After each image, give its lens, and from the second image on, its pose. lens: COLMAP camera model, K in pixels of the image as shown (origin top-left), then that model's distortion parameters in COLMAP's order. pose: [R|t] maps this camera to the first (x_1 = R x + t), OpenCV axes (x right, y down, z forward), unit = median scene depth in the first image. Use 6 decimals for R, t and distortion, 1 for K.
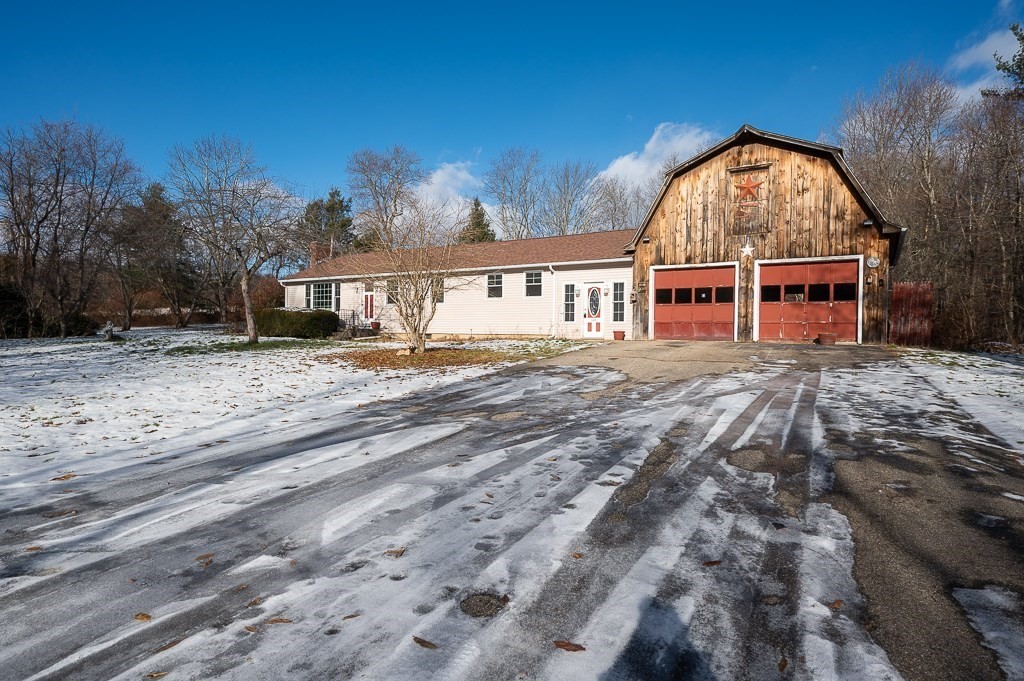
lens RADIAL K [[591.0, 0, 511.8], [0, 591.0, 341.3], [0, 0, 1]] dist [-0.000937, 0.000000]
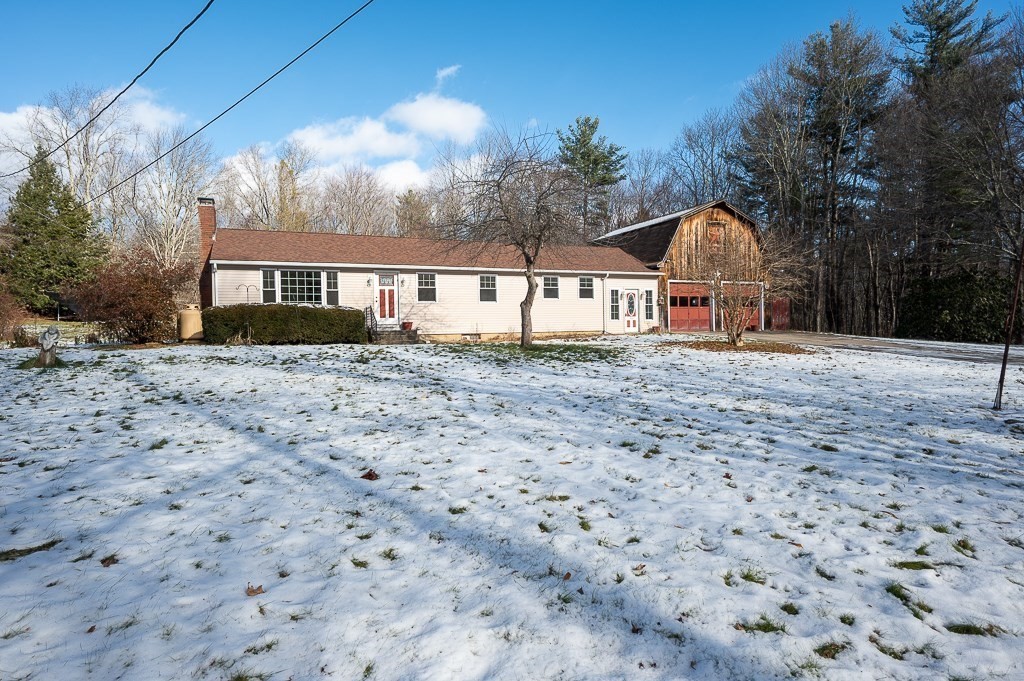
lens RADIAL K [[591.0, 0, 511.6], [0, 591.0, 337.3], [0, 0, 1]] dist [-0.000937, 0.000000]
pose [[0.552739, -0.016921, 0.833183, -1.042762], [0.044790, 0.998952, -0.009426, 0.005373], [-0.832150, 0.042528, 0.552917, 0.492949]]
